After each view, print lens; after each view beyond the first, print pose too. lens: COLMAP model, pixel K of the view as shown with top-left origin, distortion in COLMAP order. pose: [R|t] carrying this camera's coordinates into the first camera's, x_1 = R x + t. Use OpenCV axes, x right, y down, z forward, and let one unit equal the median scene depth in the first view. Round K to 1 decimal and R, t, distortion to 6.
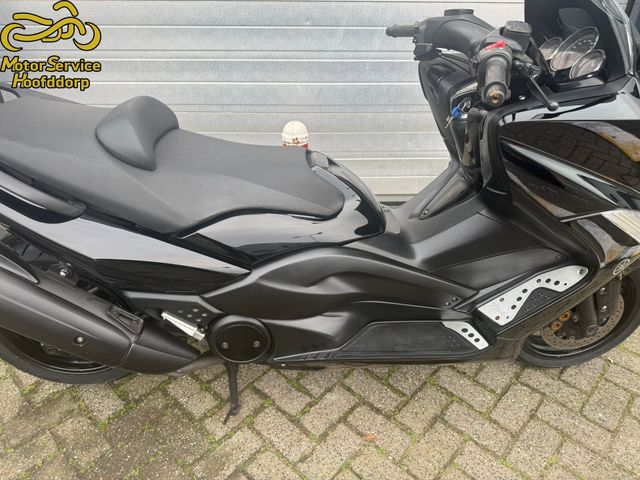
lens RADIAL K [[453.9, 0, 319.6], [0, 453.9, 240.4], [0, 0, 1]] dist [0.011799, -0.022168]
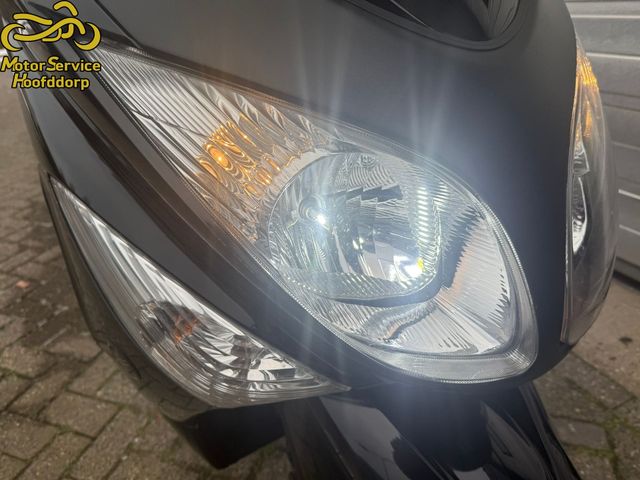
lens RADIAL K [[453.9, 0, 309.7], [0, 453.9, 244.9], [0, 0, 1]] dist [0.011799, -0.022168]
pose [[0.401436, 0.402223, -0.822840, 0.756080], [-0.424966, 0.877644, 0.221686, -0.141340], [0.811328, 0.260686, 0.523249, 0.669945]]
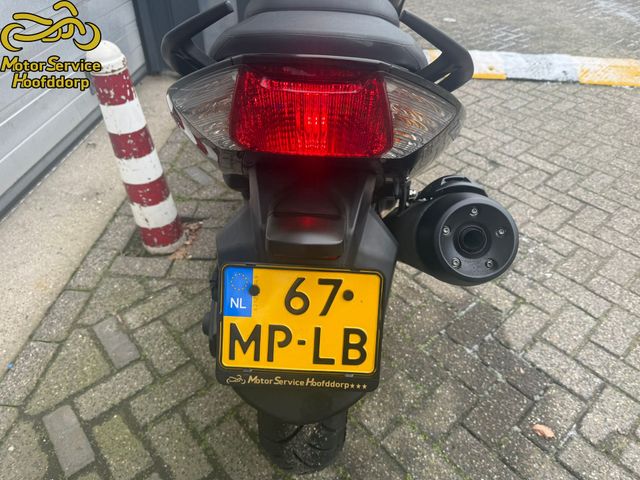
lens RADIAL K [[453.9, 0, 320.1], [0, 453.9, 240.2], [0, 0, 1]] dist [0.011799, -0.022168]
pose [[0.094589, -0.642051, 0.760805, -0.959015], [0.504308, 0.689819, 0.519445, -0.300031], [-0.858328, 0.334546, 0.389041, 0.628056]]
